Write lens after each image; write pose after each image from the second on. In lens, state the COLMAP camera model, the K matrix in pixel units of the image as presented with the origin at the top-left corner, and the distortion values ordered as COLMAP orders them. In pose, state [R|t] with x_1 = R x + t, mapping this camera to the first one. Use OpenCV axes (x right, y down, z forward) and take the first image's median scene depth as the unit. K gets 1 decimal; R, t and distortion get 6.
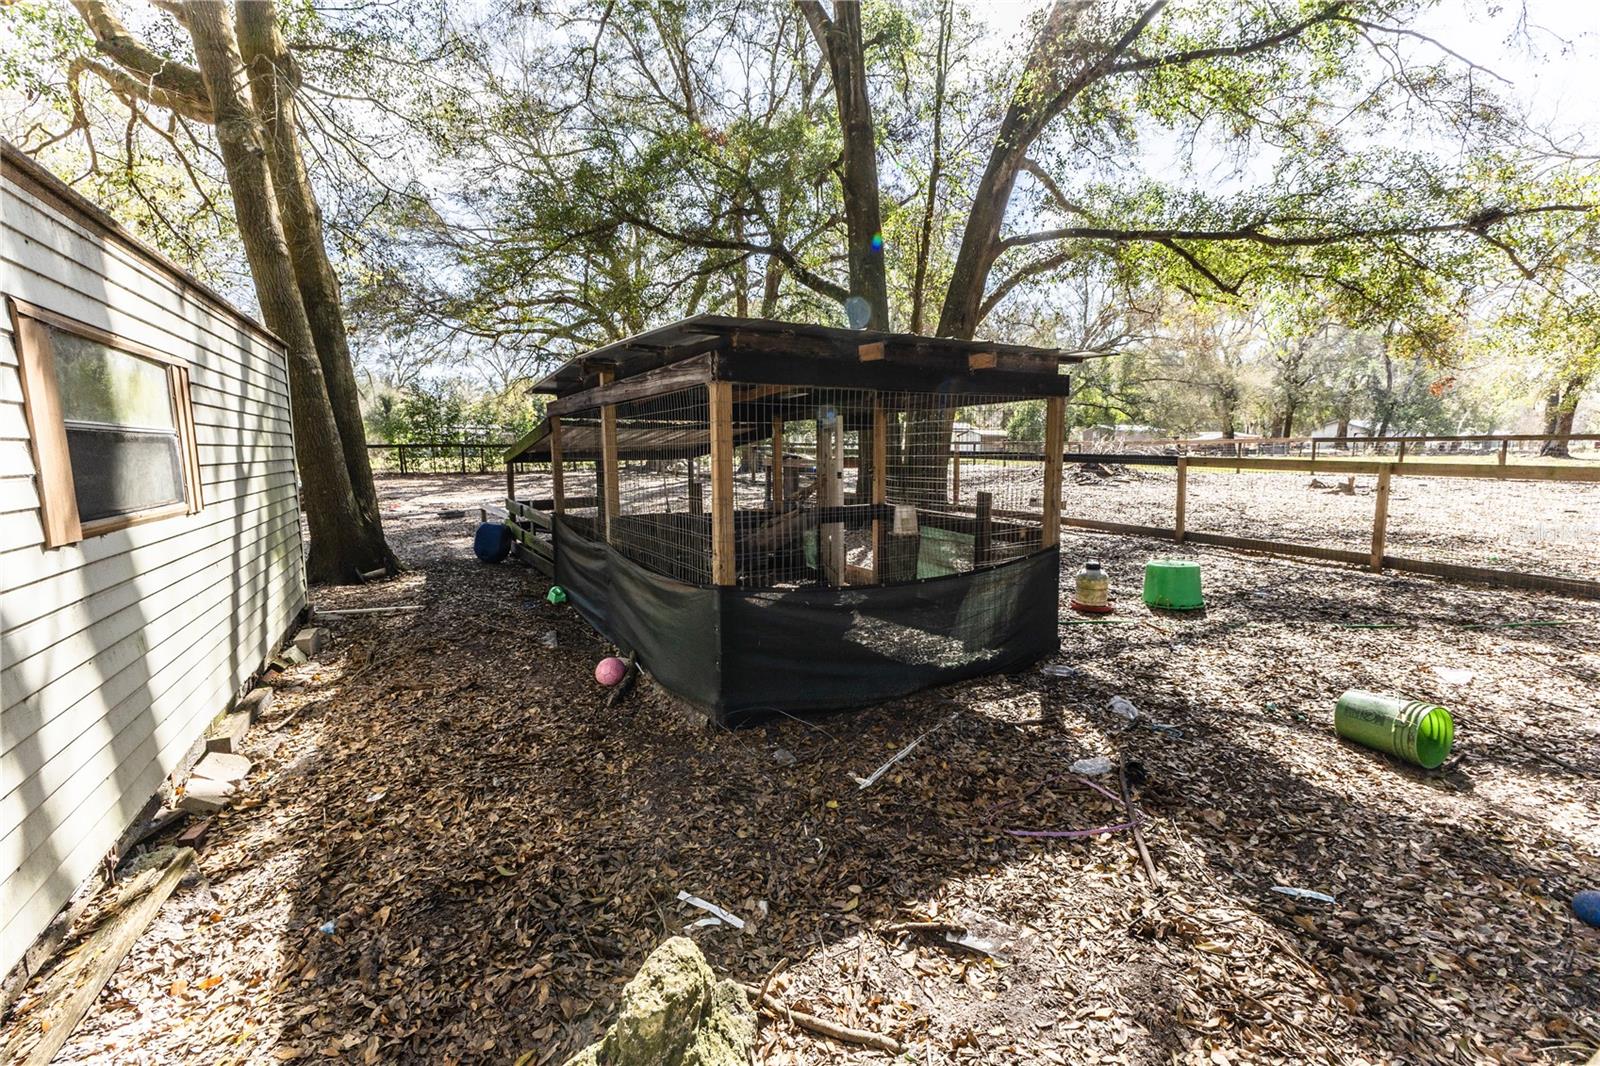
lens RADIAL K [[691.8, 0, 803.2], [0, 691.8, 534.2], [0, 0, 1]] dist [0.003263, 0.001189]
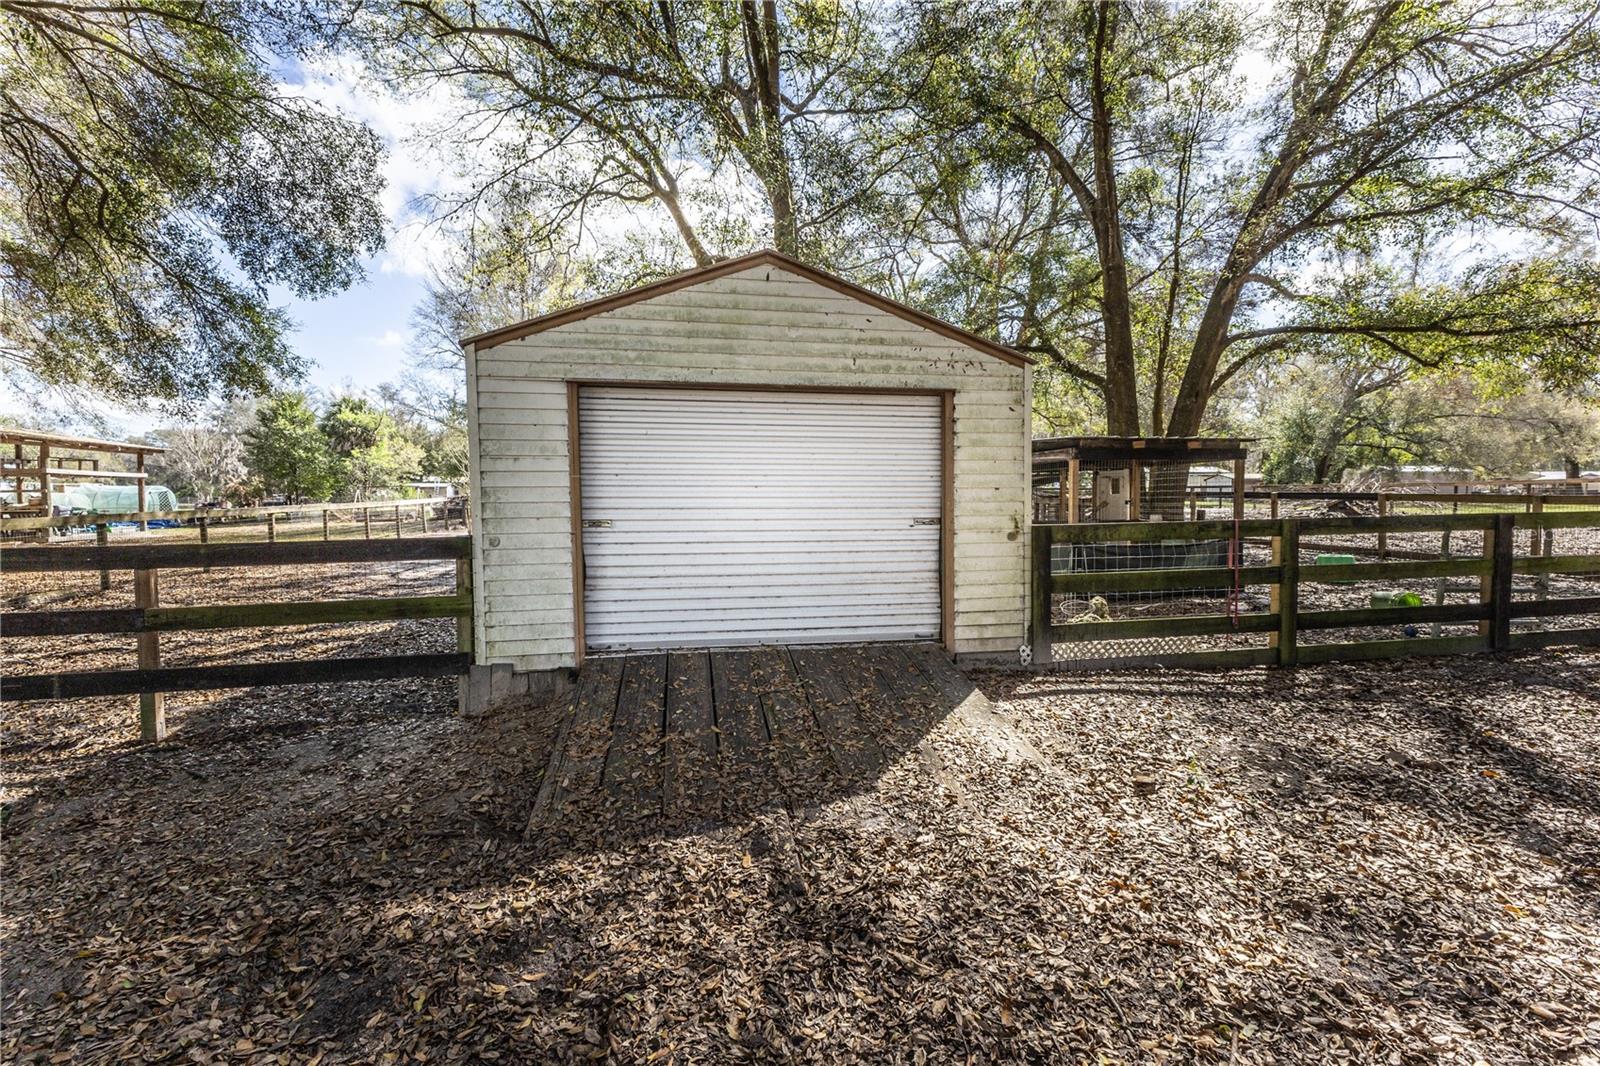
lens RADIAL K [[691.8, 0, 803.2], [0, 691.8, 534.2], [0, 0, 1]] dist [0.003263, 0.001189]
pose [[0.951474, 0.010557, -0.307547, -0.079156], [-0.031472, 0.997509, -0.063126, 0.068237], [0.306115, 0.069742, 0.949437, -0.475910]]
